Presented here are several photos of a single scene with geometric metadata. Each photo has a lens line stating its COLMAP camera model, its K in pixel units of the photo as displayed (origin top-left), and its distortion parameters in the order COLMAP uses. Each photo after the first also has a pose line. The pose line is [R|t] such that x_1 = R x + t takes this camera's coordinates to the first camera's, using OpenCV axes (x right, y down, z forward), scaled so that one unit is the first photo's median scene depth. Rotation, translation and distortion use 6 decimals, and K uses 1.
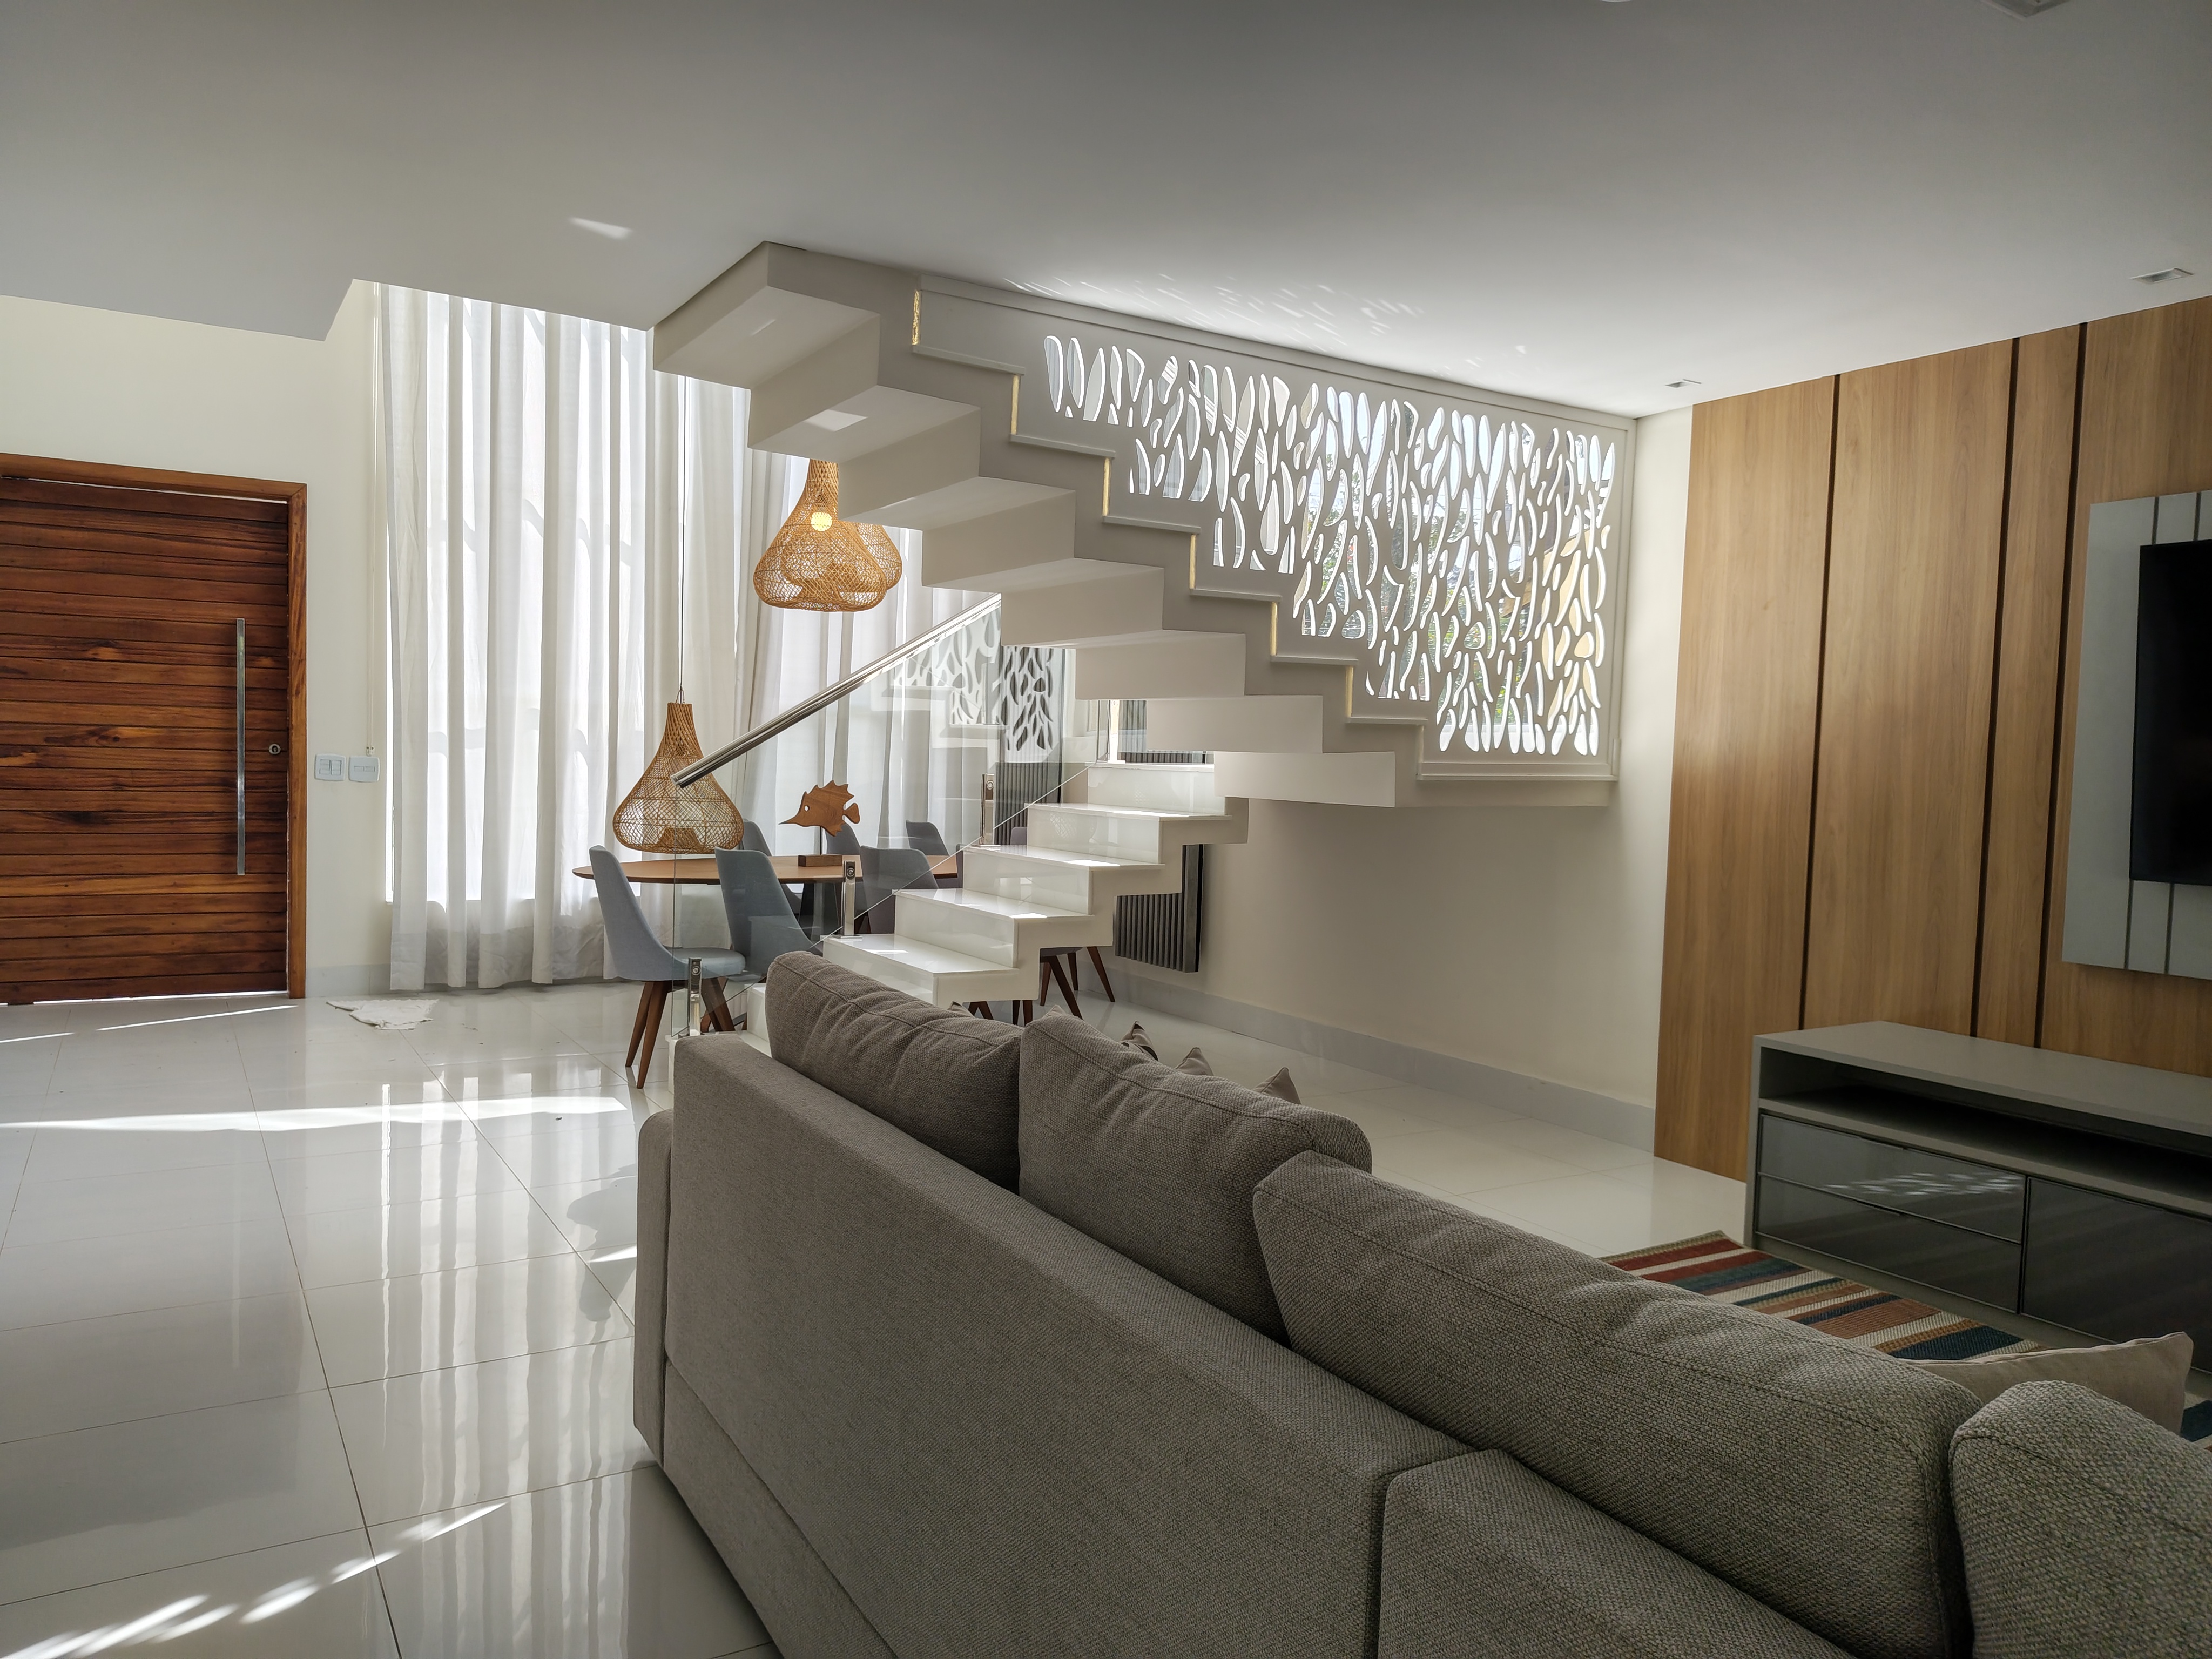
lens RADIAL K [[1526.8, 0, 1085.0], [0, 1526.8, 828.5], [0, 0, 1]] dist [0.027981, -0.028591]
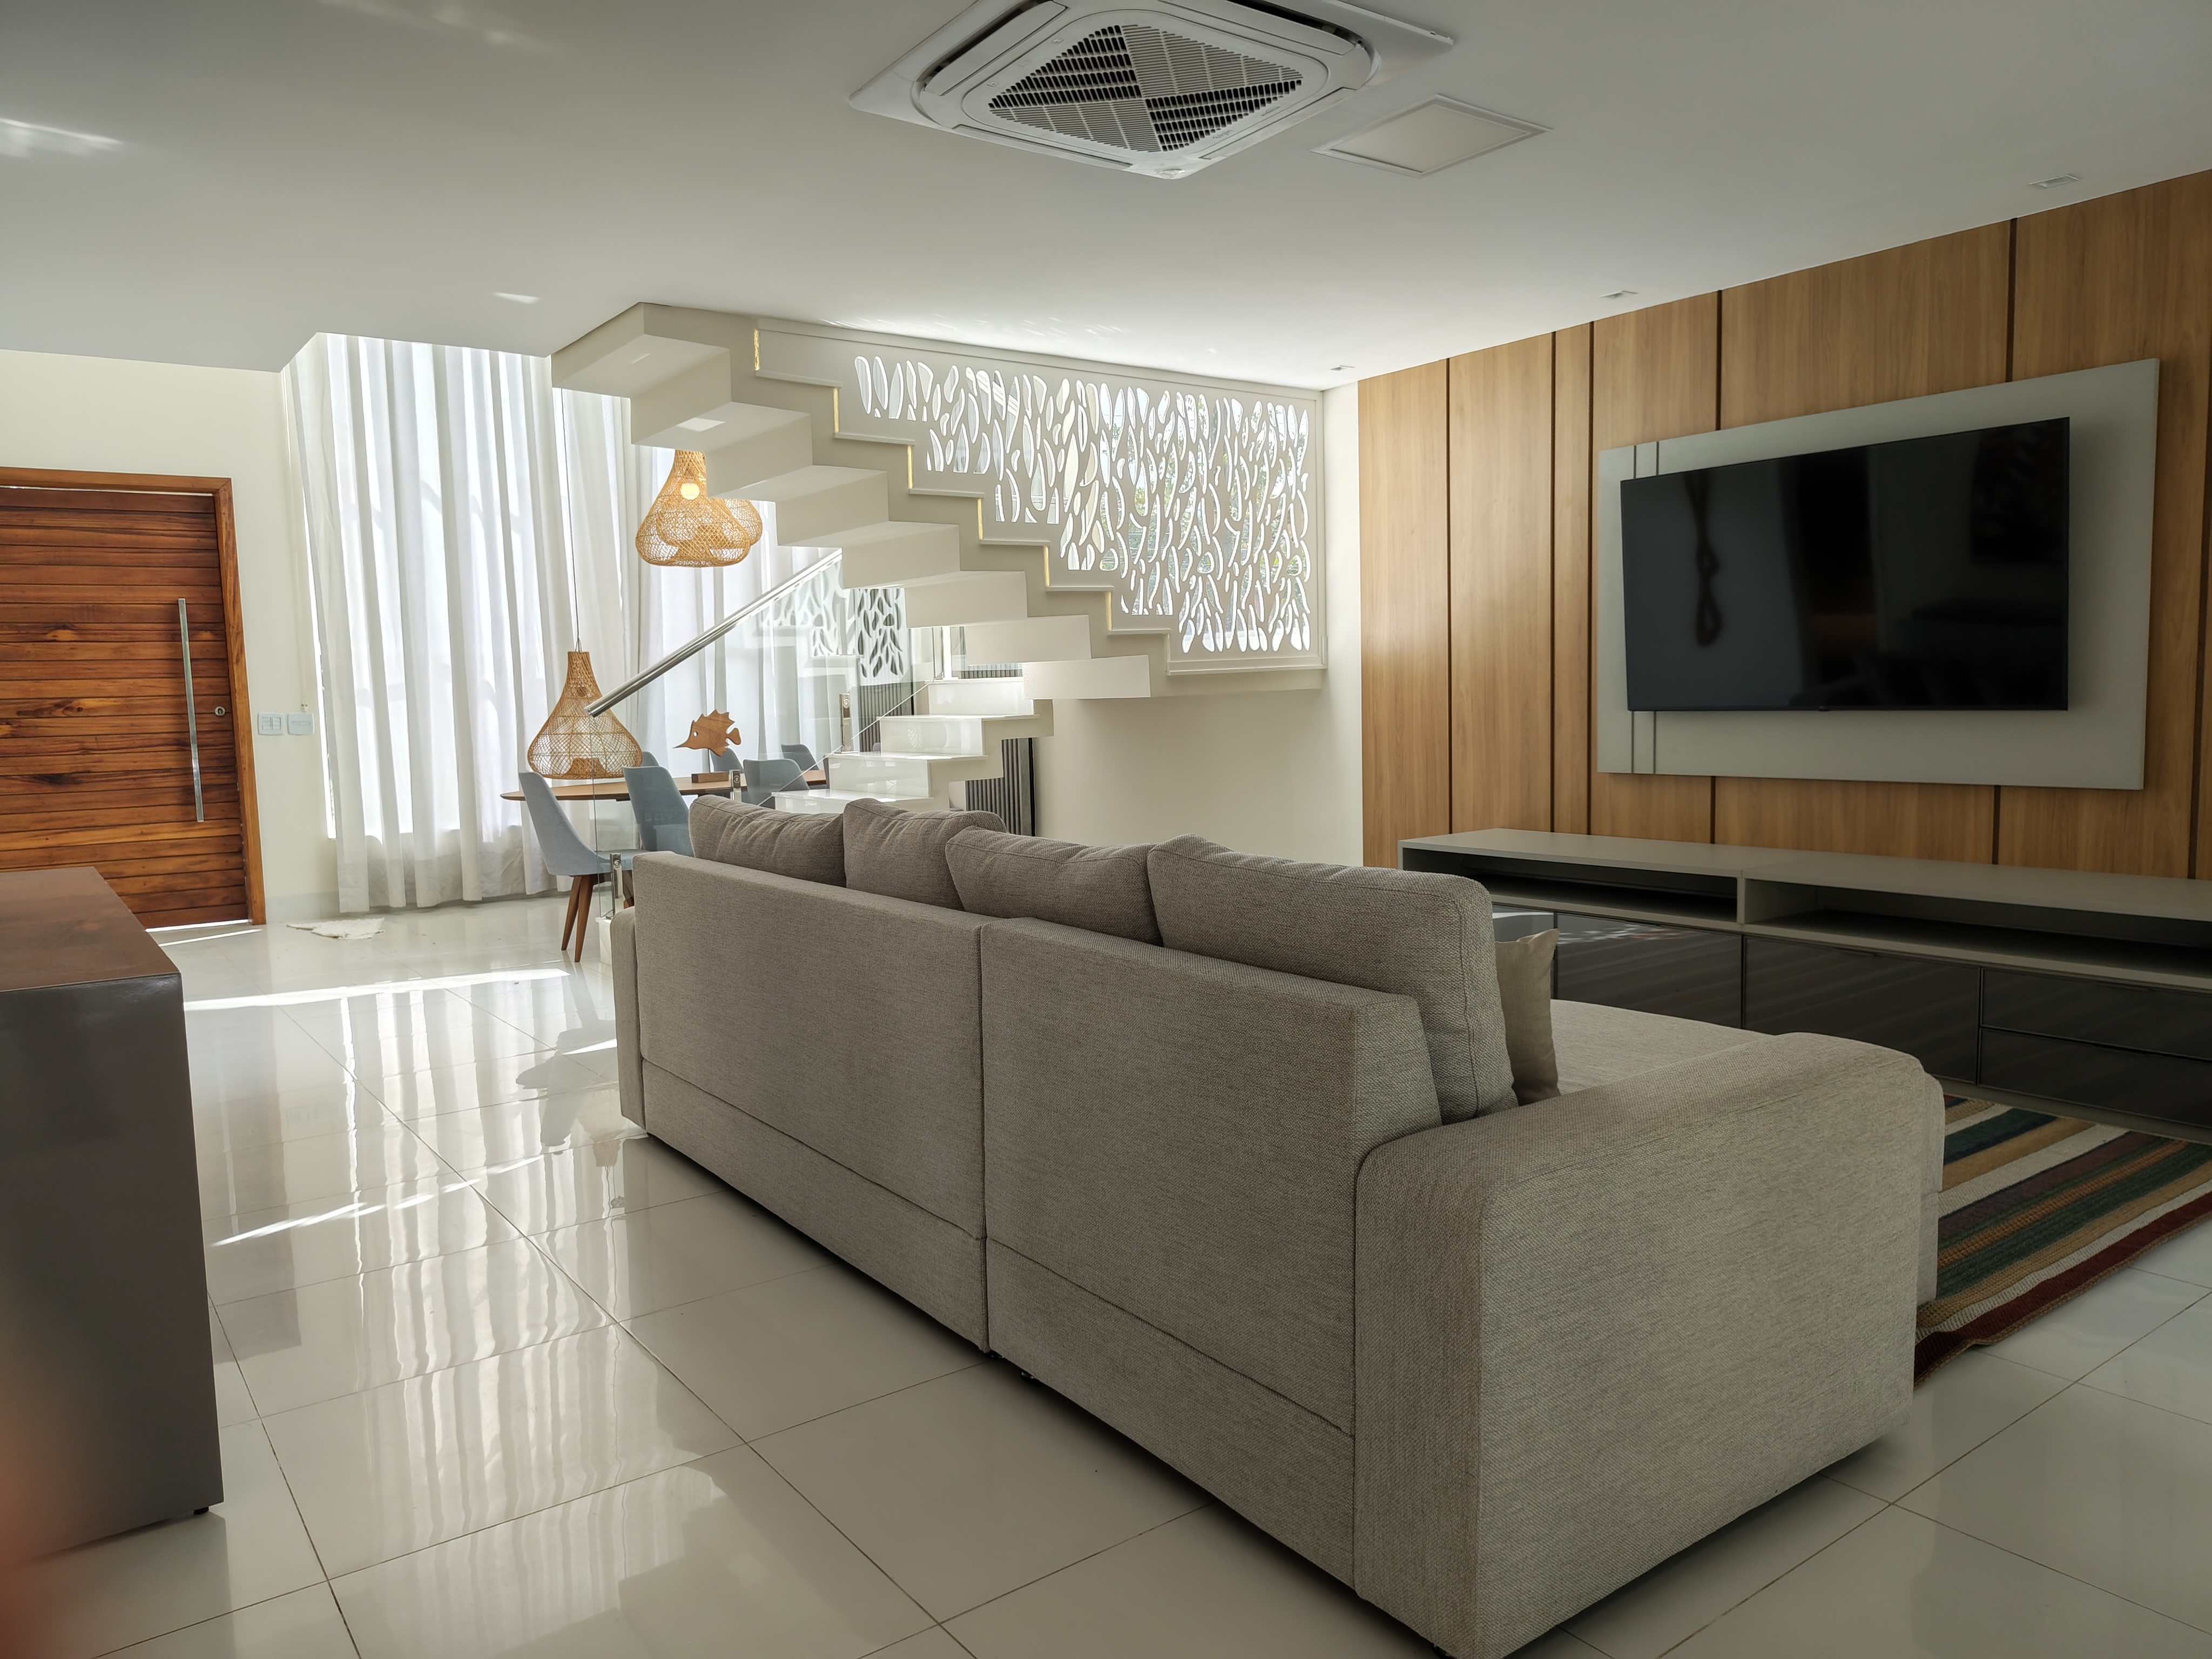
lens RADIAL K [[1519.3, 0, 1107.8], [0, 1519.3, 823.8], [0, 0, 1]] dist [0.025197, -0.024101]
pose [[0.993982, -0.065569, 0.087757, 0.030231], [0.061887, 0.997111, 0.044037, 0.025500], [-0.090390, -0.038341, 0.995168, -0.222351]]
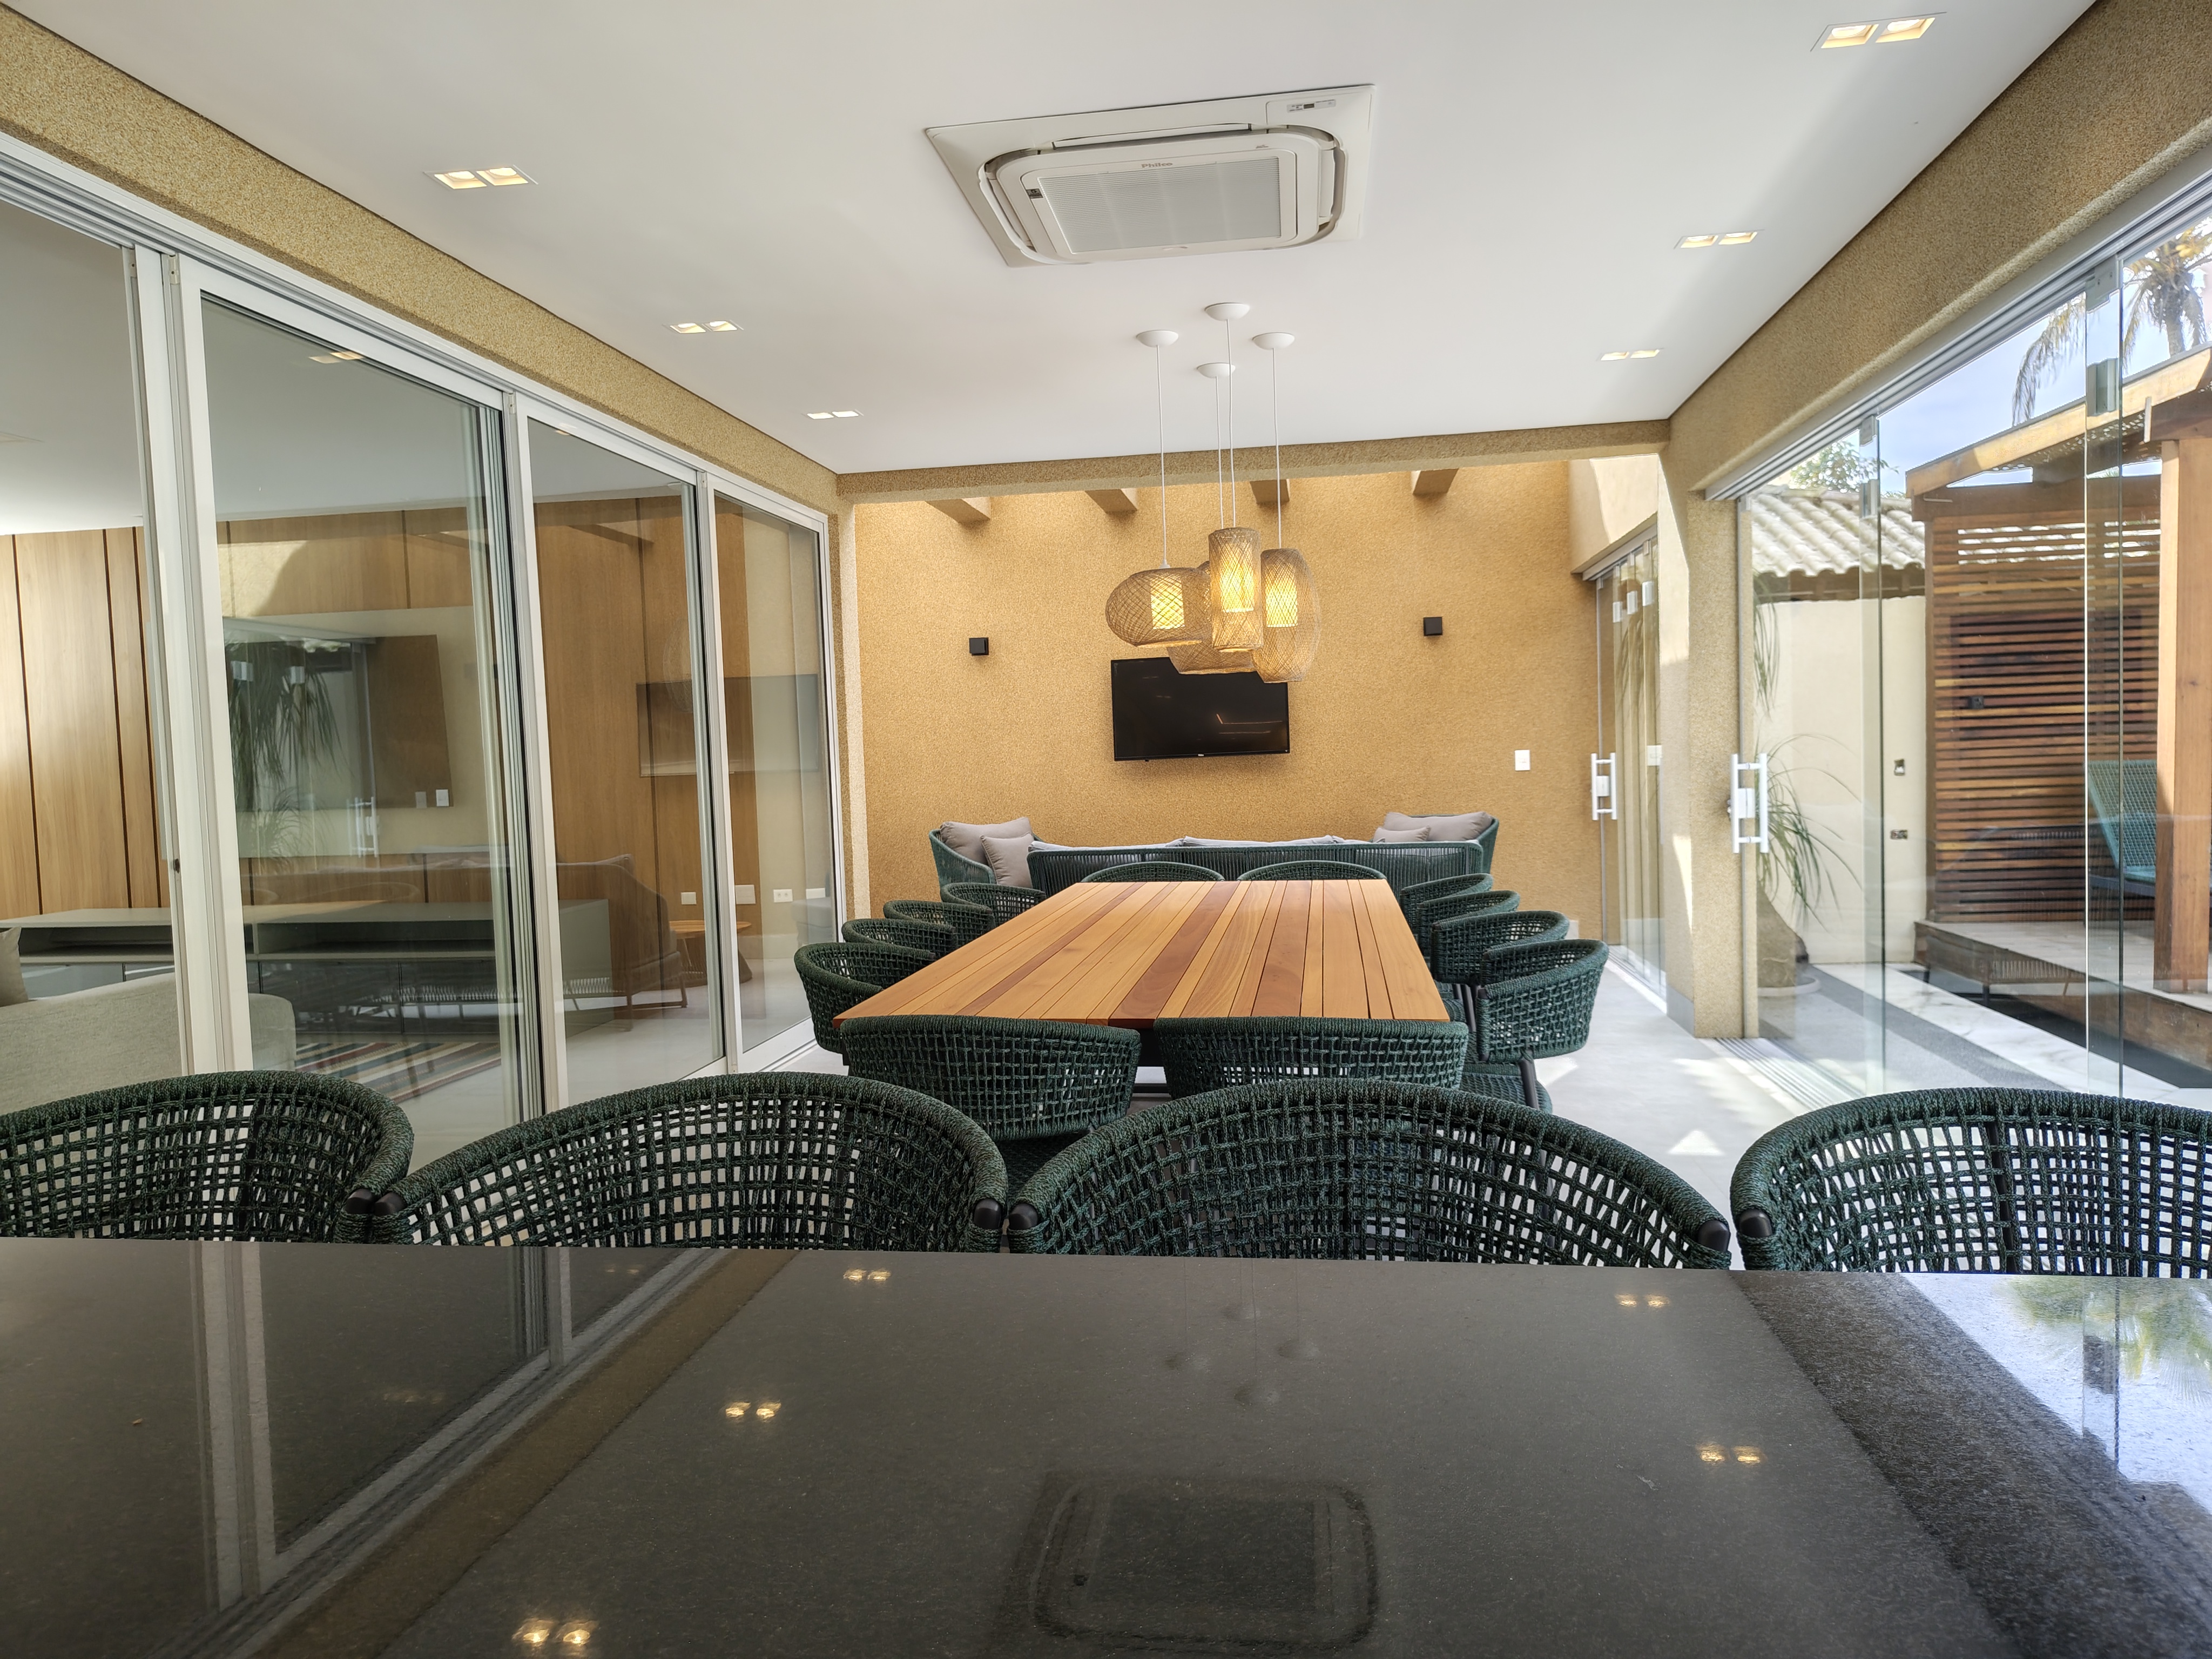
lens RADIAL K [[1526.8, 0, 1085.0], [0, 1526.8, 828.5], [0, 0, 1]] dist [0.027981, -0.028591]
pose [[0.644711, -0.096910, 0.758259, -0.043133], [0.092532, 0.994531, 0.048432, 0.036337], [-0.758806, 0.038939, 0.650152, -0.659494]]
